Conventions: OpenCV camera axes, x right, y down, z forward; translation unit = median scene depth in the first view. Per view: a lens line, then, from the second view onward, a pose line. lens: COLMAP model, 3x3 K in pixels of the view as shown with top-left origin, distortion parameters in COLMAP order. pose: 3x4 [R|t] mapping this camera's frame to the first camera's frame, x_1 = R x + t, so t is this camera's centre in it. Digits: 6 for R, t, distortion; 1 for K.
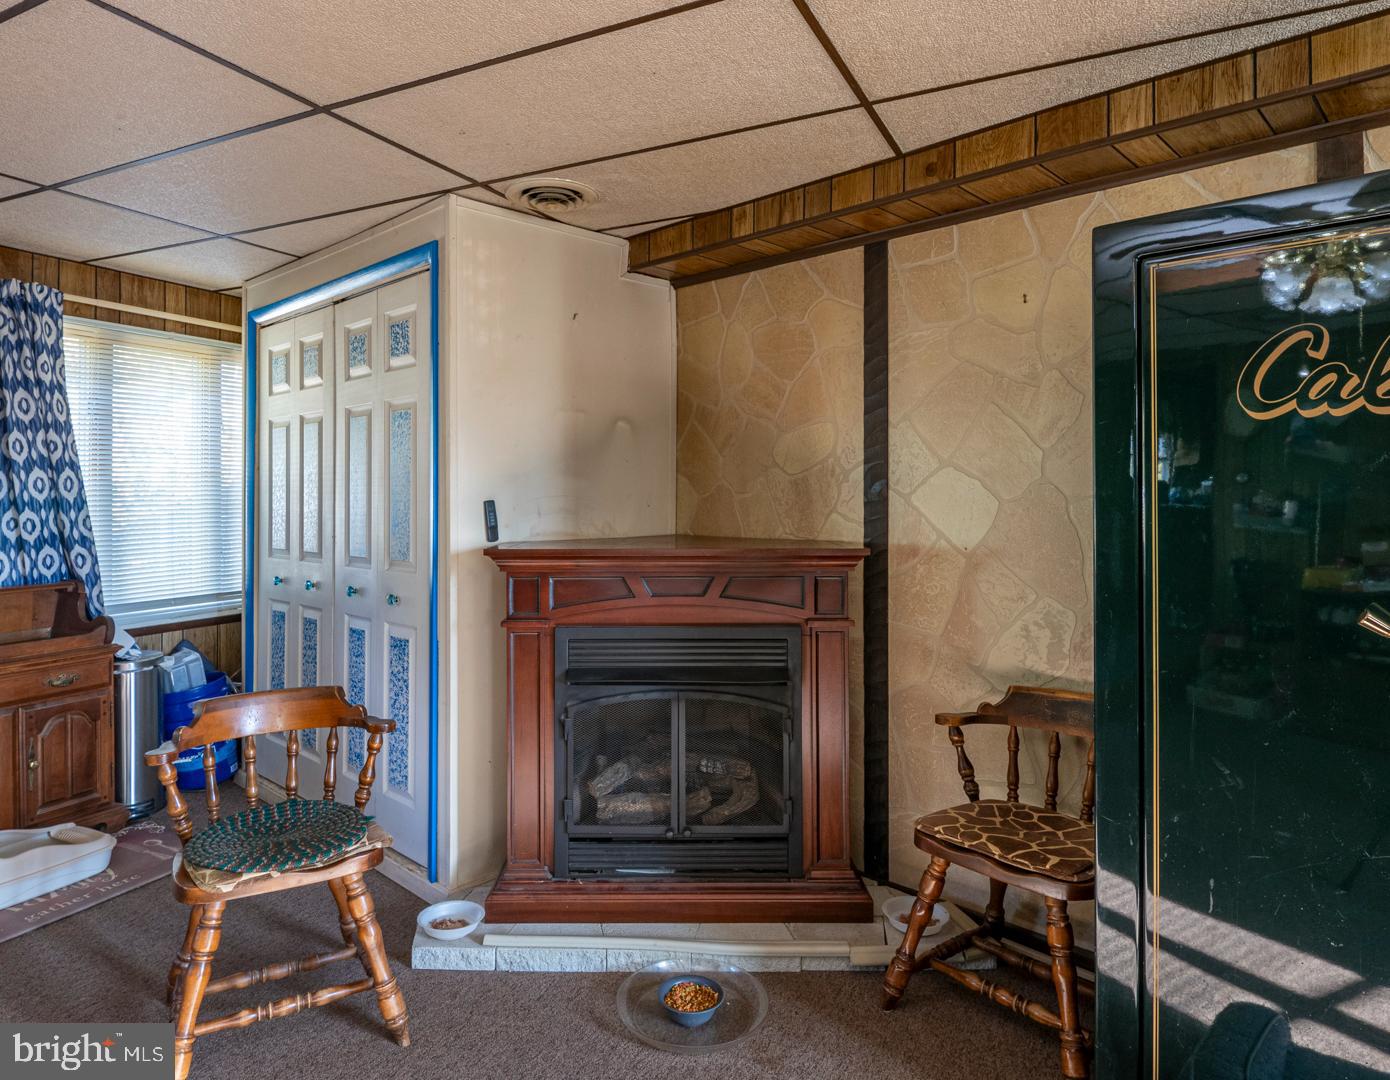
lens RADIAL K [[898.6, 0, 663.8], [0, 898.6, 480.6], [0, 0, 1]] dist [0.000735, 0.000046]
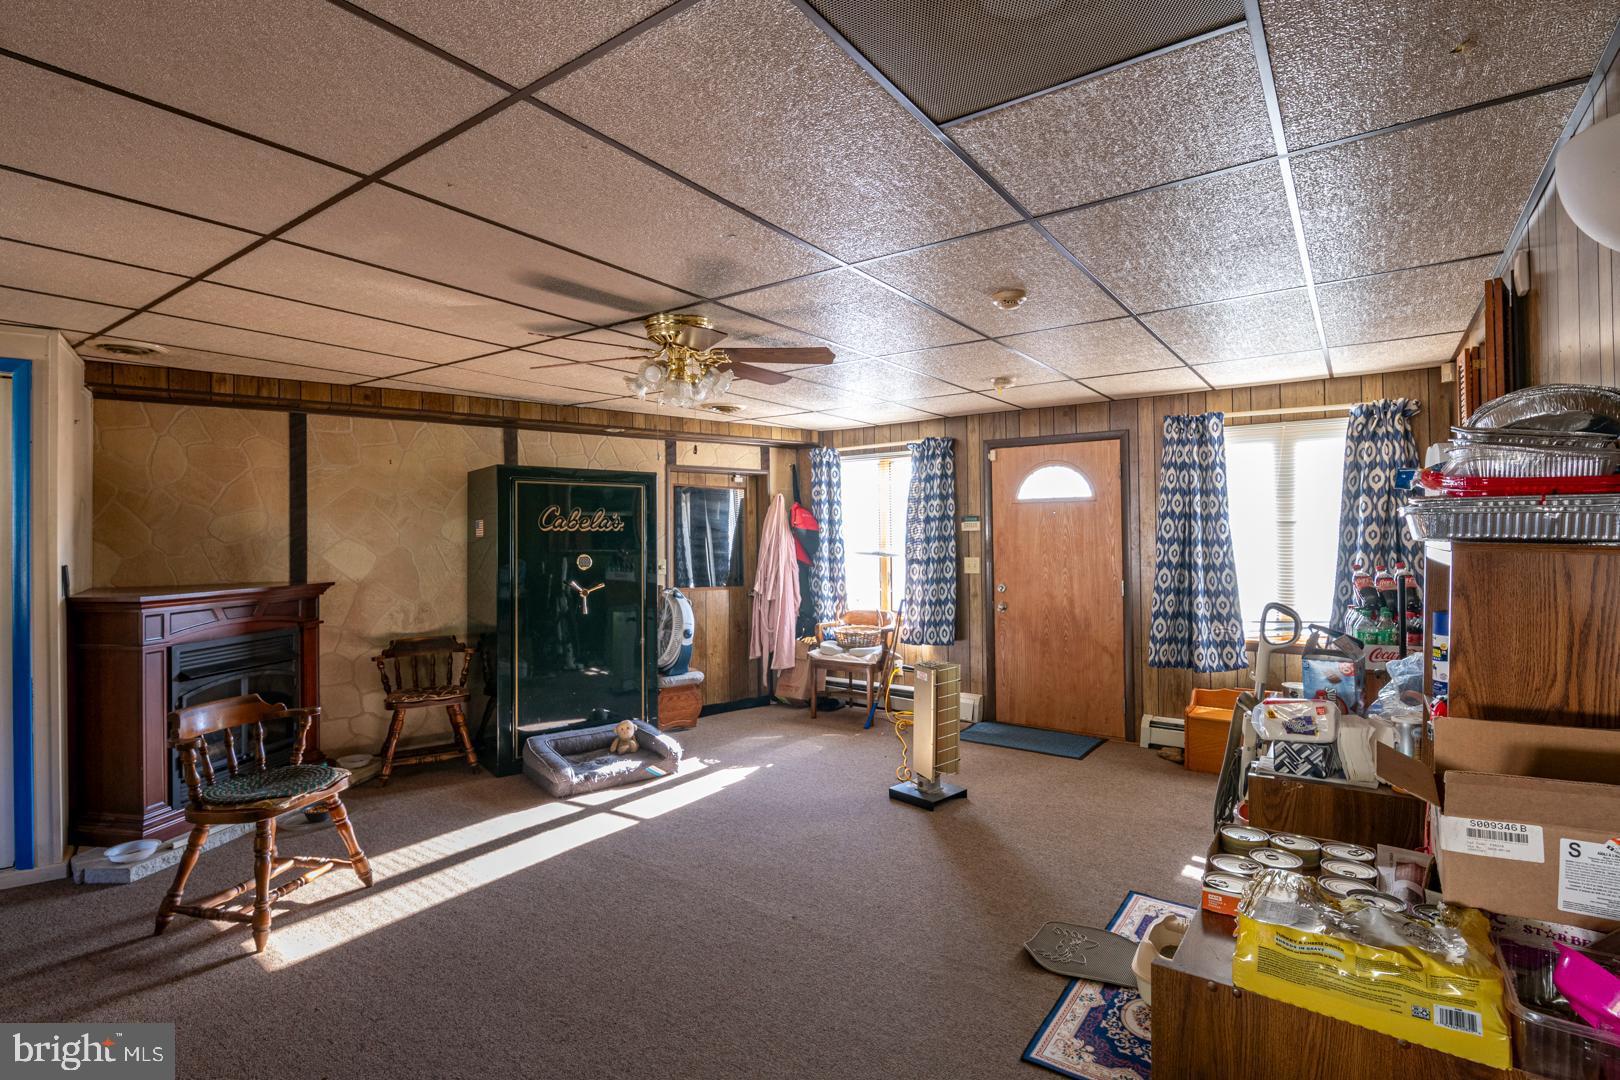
lens RADIAL K [[782.1, 0, 787.0], [0, 782.1, 534.1], [0, 0, 1]] dist [-0.000719, -0.001212]
pose [[0.171044, 0.002419, 0.985261, -1.025736], [-0.011290, 0.999936, -0.000495, -0.031196], [-0.985199, -0.011039, 0.171060, -0.207876]]
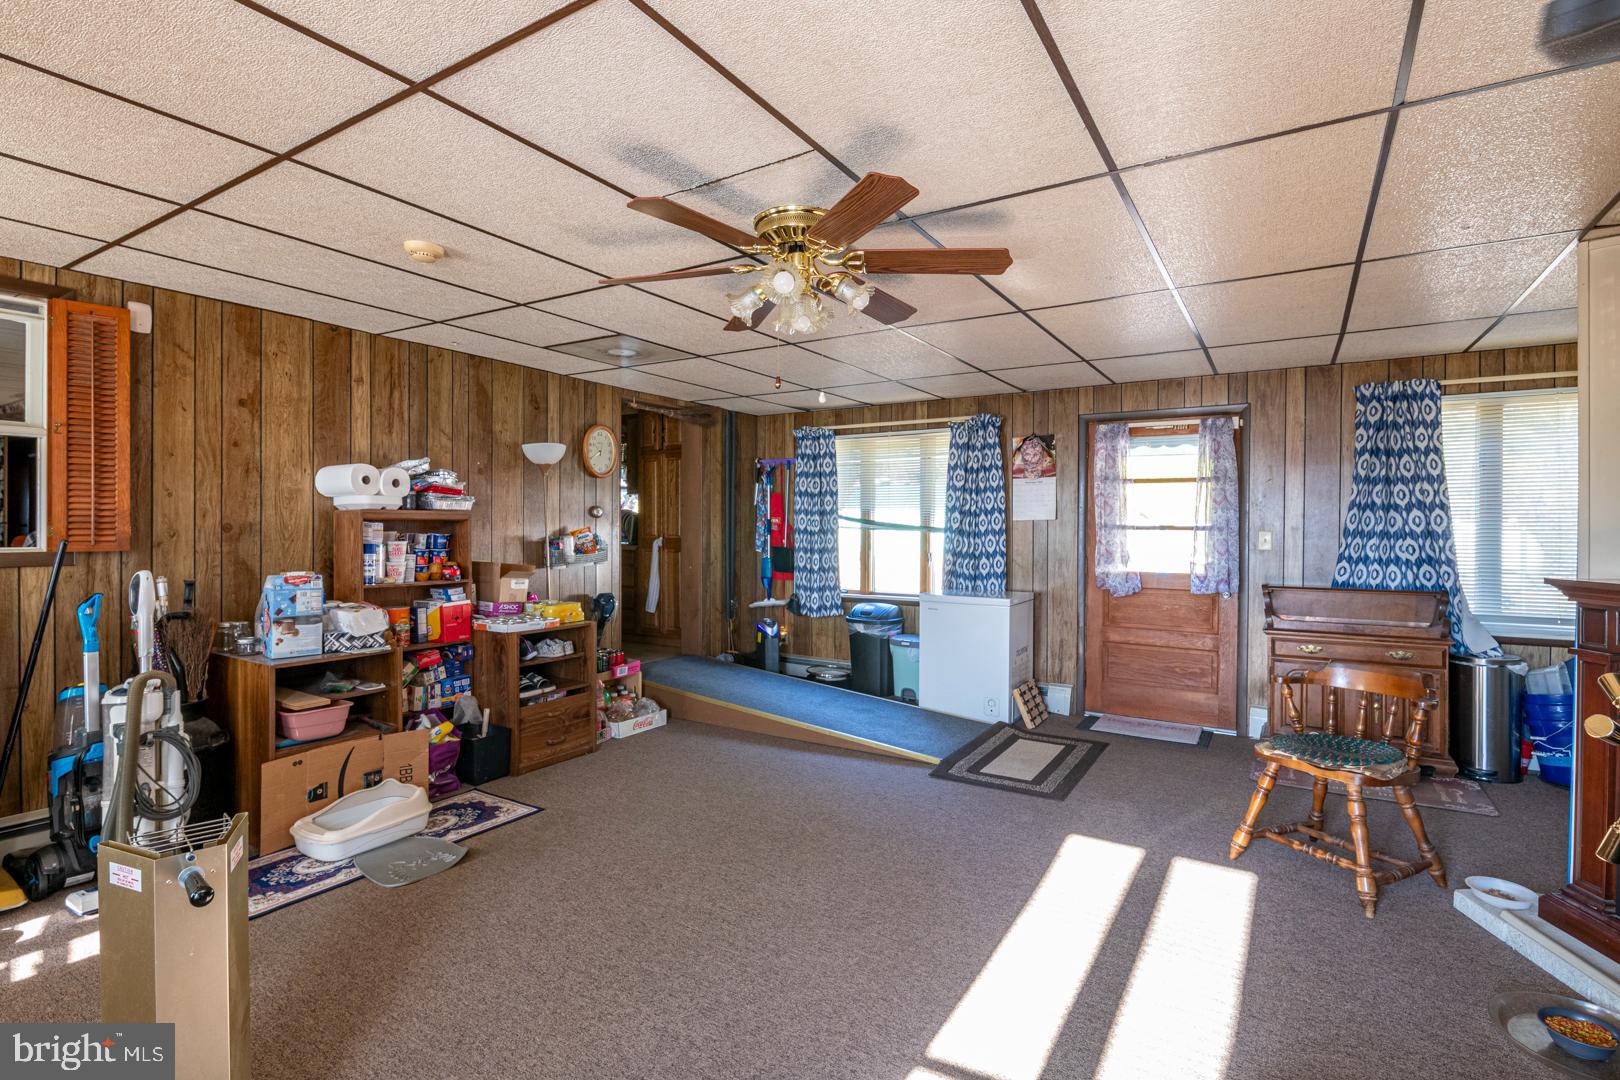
lens RADIAL K [[765.6, 0, 803.1], [0, 765.6, 529.3], [0, 0, 1]] dist [0.002305, -0.010555]
pose [[-0.075728, 0.005909, -0.997111, 0.627397], [0.008916, 0.999946, 0.005248, 0.003120], [0.997089, -0.008493, -0.075777, 0.132327]]
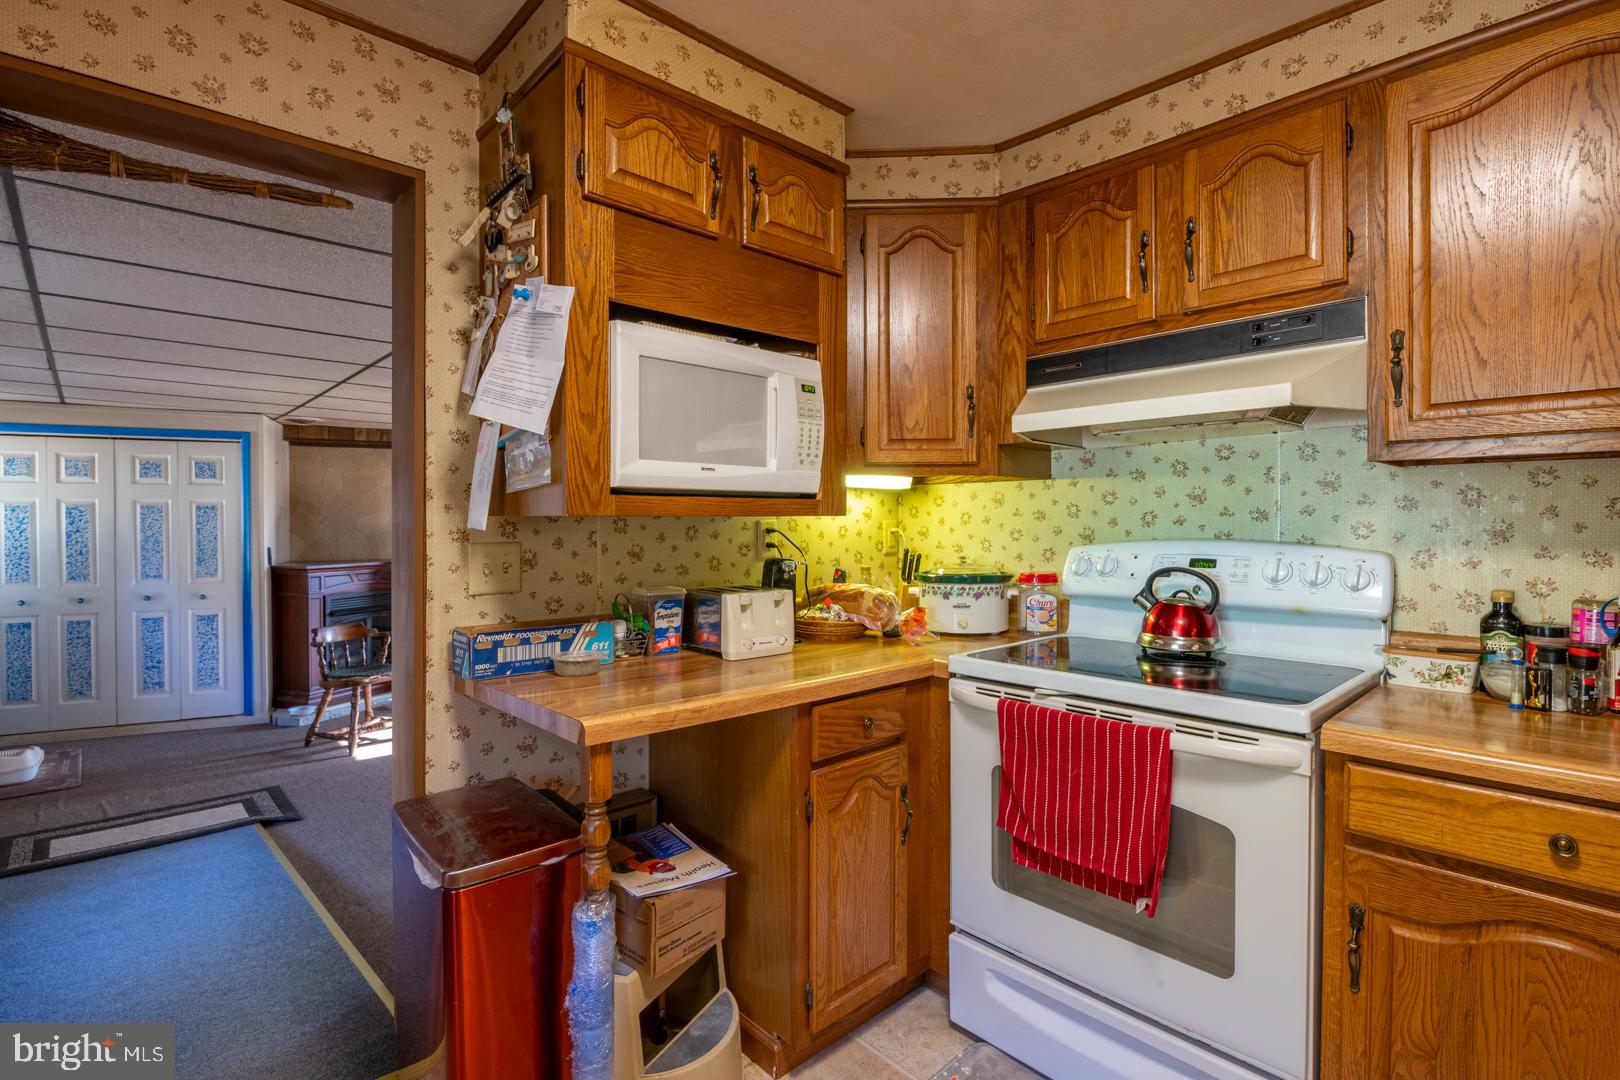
lens RADIAL K [[765.6, 0, 803.1], [0, 765.6, 529.3], [0, 0, 1]] dist [0.002305, -0.010555]
pose [[0.349466, -0.007137, 0.936922, -1.391637], [-0.010799, 0.999874, 0.011645, -0.054957], [-0.936887, -0.014187, 0.349345, -0.858333]]
